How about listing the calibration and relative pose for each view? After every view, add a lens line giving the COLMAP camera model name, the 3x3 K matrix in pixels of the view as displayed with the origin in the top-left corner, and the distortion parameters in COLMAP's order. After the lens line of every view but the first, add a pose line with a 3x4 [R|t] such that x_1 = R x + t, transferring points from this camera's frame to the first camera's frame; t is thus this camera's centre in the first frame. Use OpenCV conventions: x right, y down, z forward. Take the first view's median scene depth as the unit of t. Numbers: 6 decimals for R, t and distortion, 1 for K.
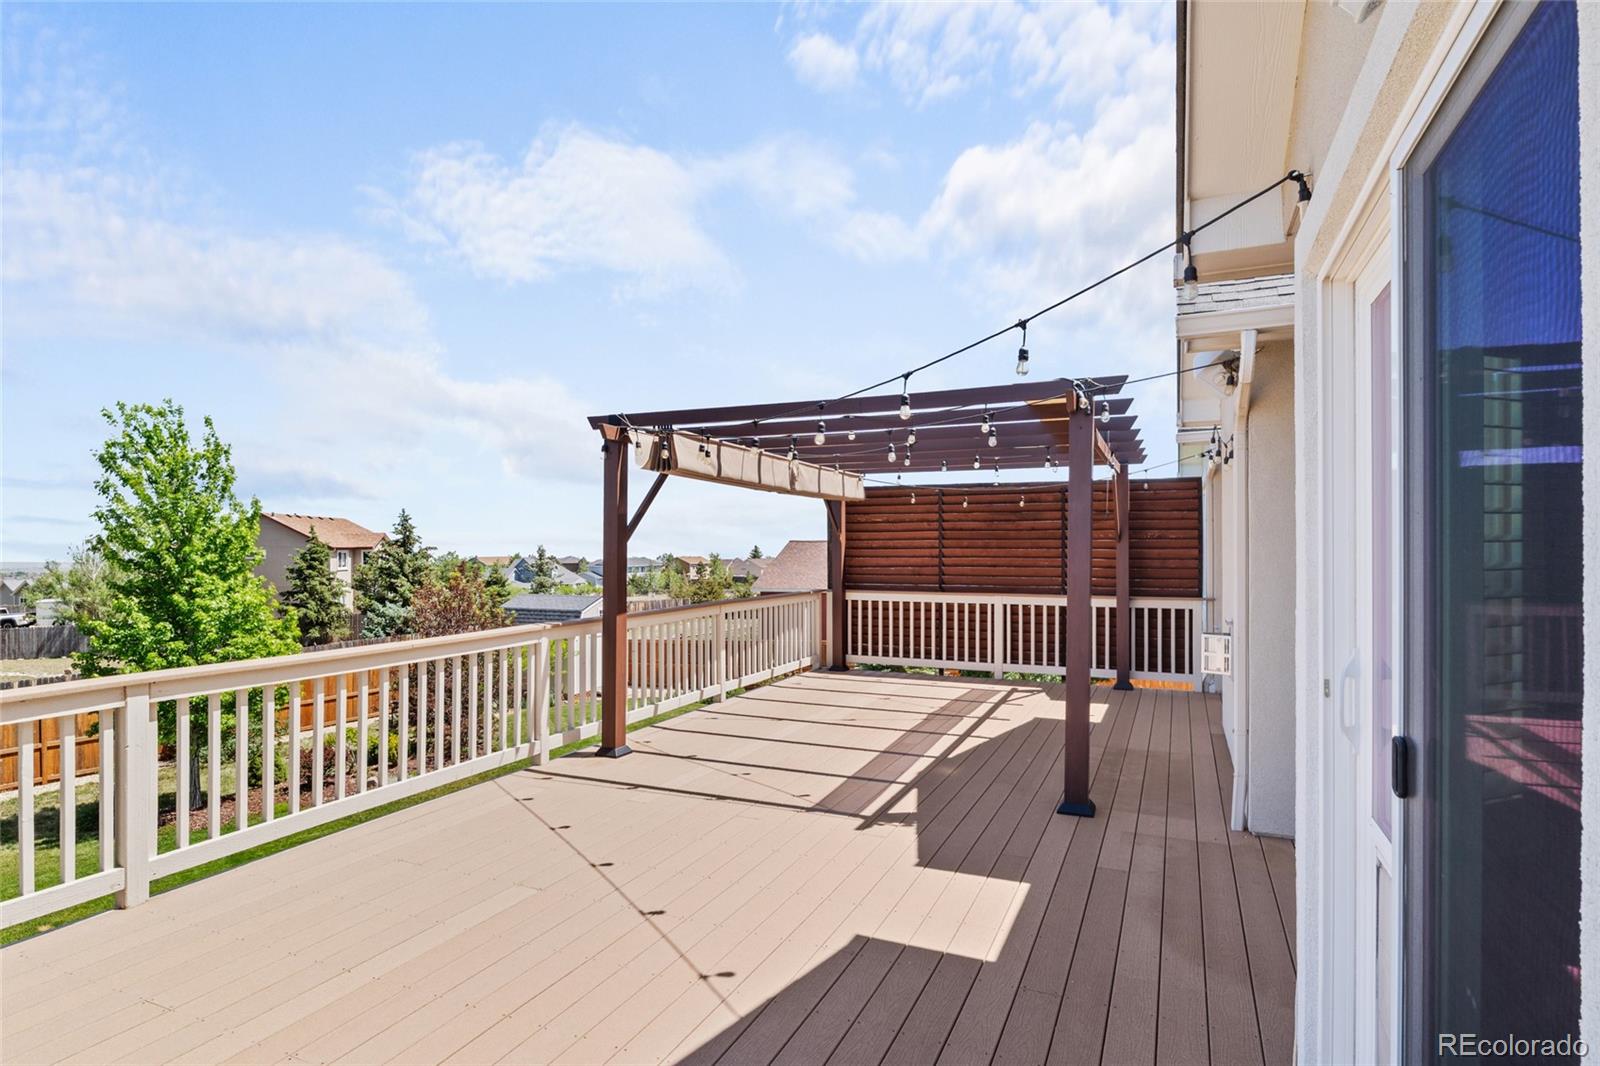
lens RADIAL K [[844.1, 0, 803.9], [0, 844.1, 567.3], [0, 0, 1]] dist [0.000045, 0.000114]
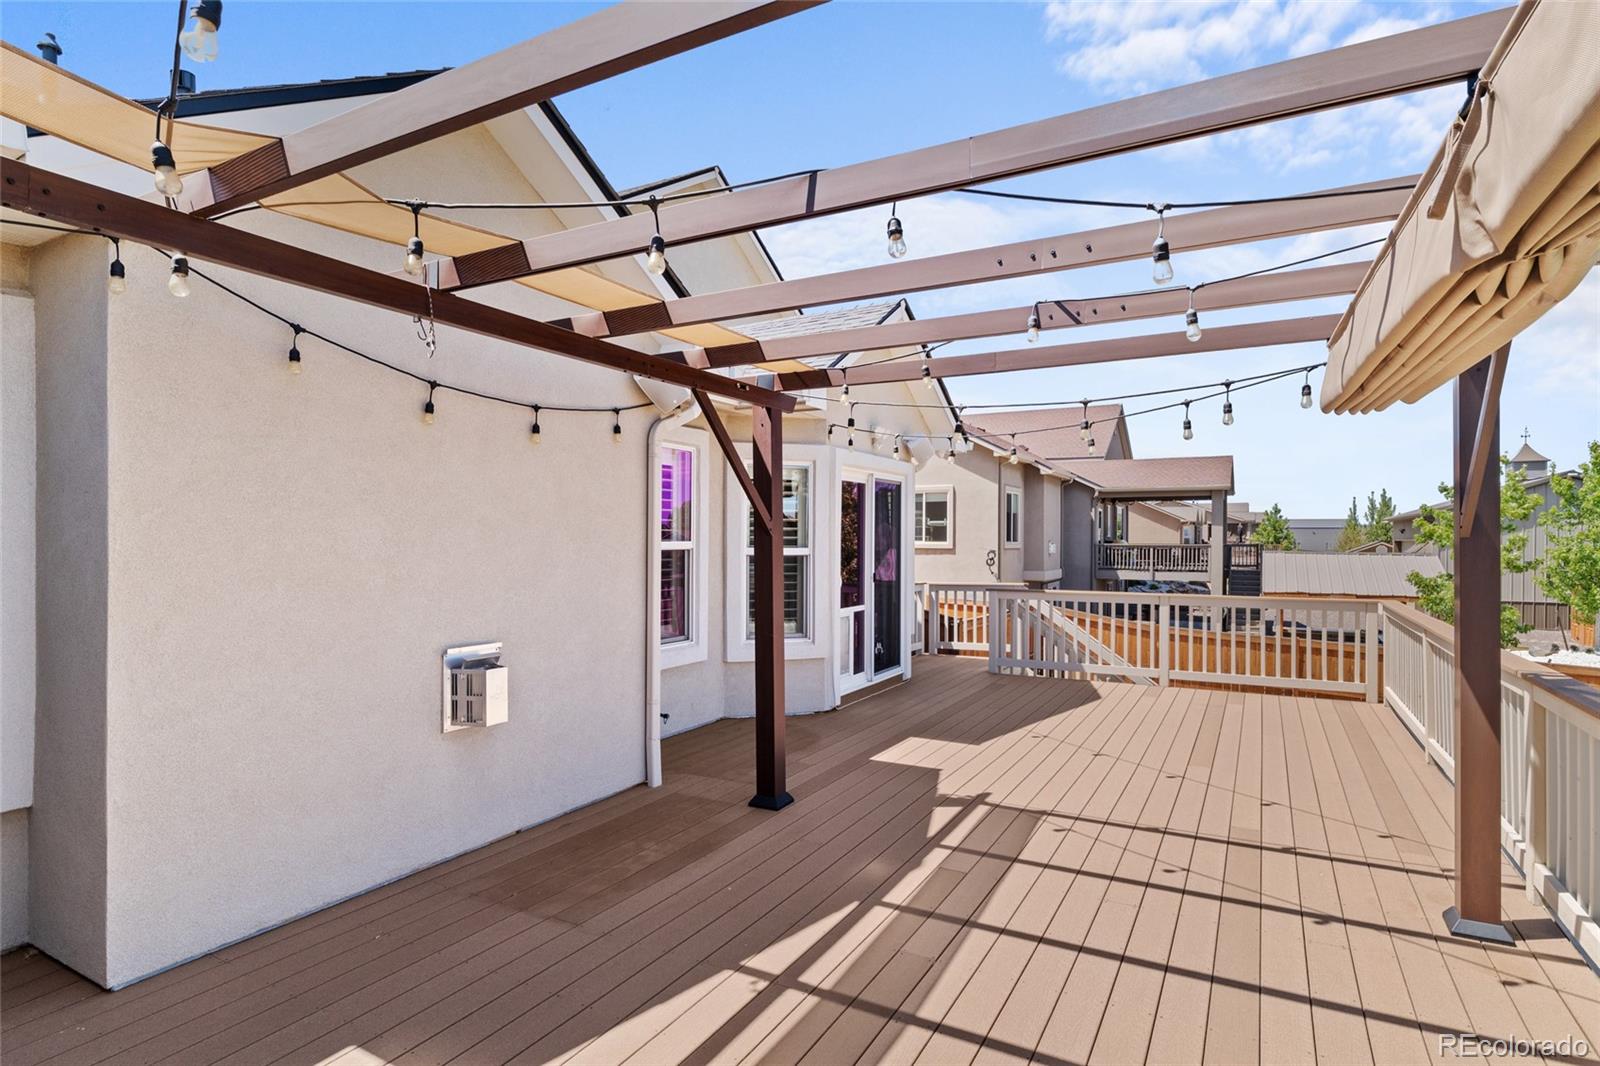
lens RADIAL K [[839.4, 0, 800.0], [0, 839.4, 533.0], [0, 0, 1]] dist [-0.000412, 0.000052]
pose [[-0.995978, 0.000657, 0.089591, 0.109472], [0.002620, 0.999759, 0.021799, -0.031092], [-0.089555, 0.021946, -0.995740, 1.087509]]
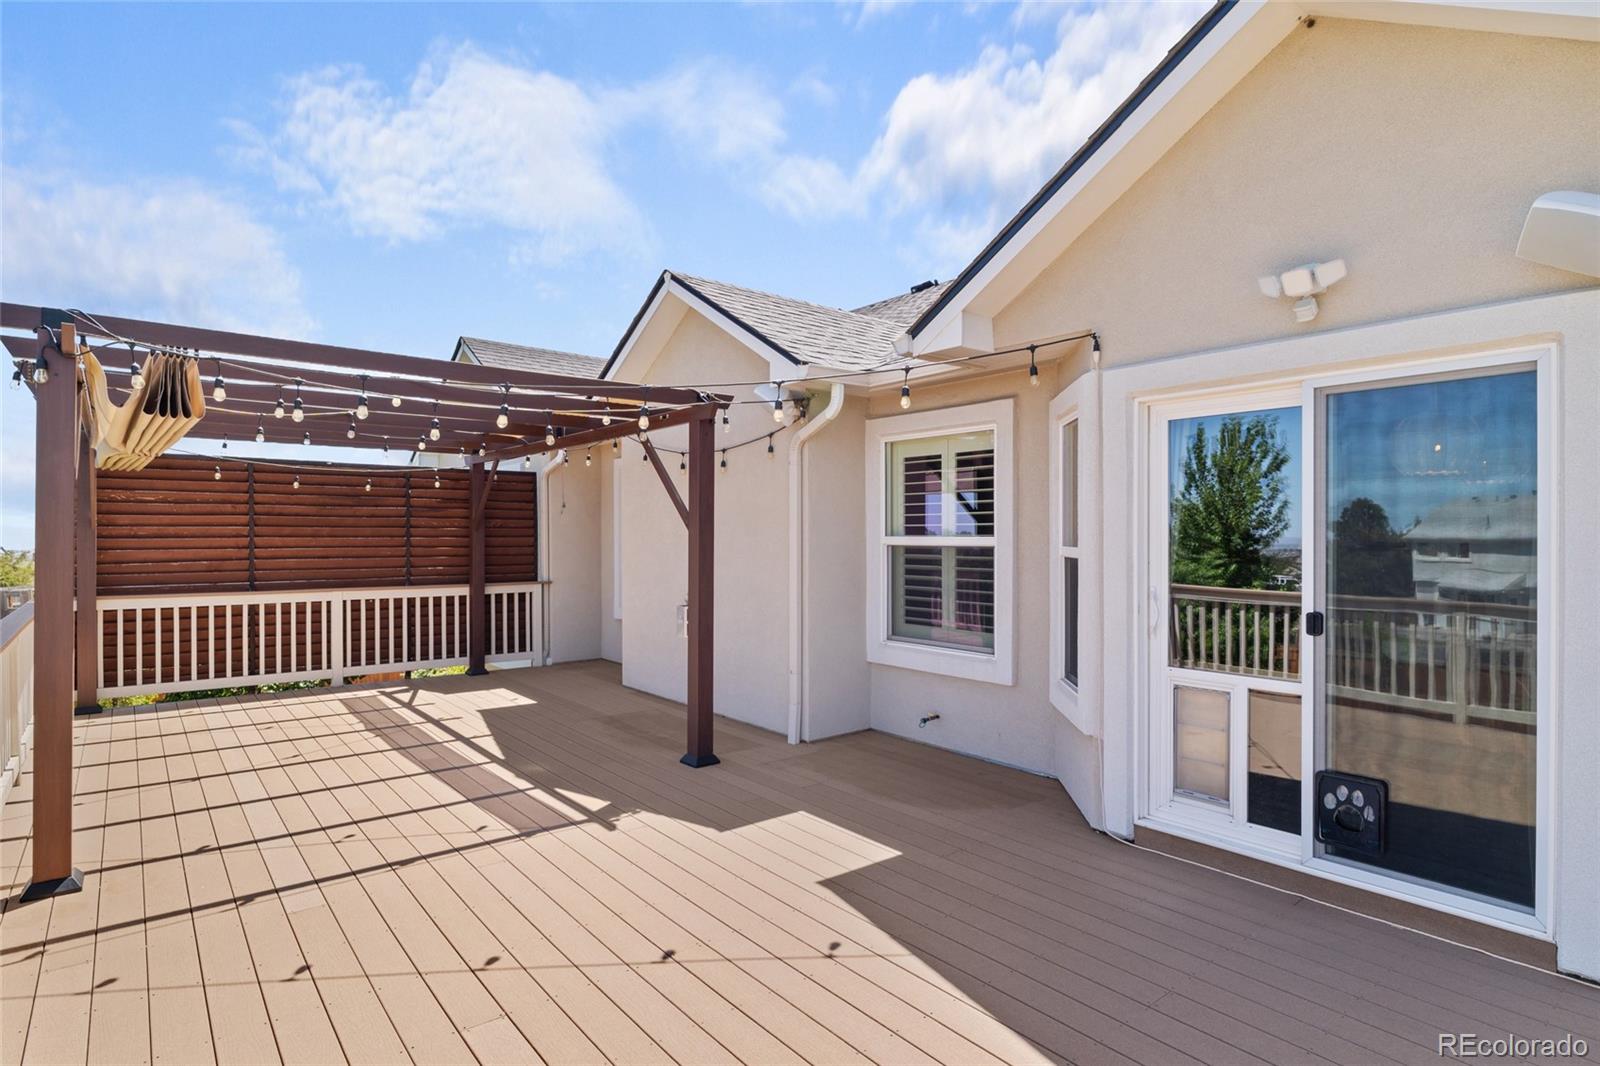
lens RADIAL K [[839.4, 0, 800.0], [0, 839.4, 533.0], [0, 0, 1]] dist [-0.000412, 0.000052]
pose [[0.458610, 0.003409, 0.888631, -0.349288], [0.021257, 0.999664, -0.014806, -0.003576], [-0.888383, 0.025680, 0.458384, 0.187028]]
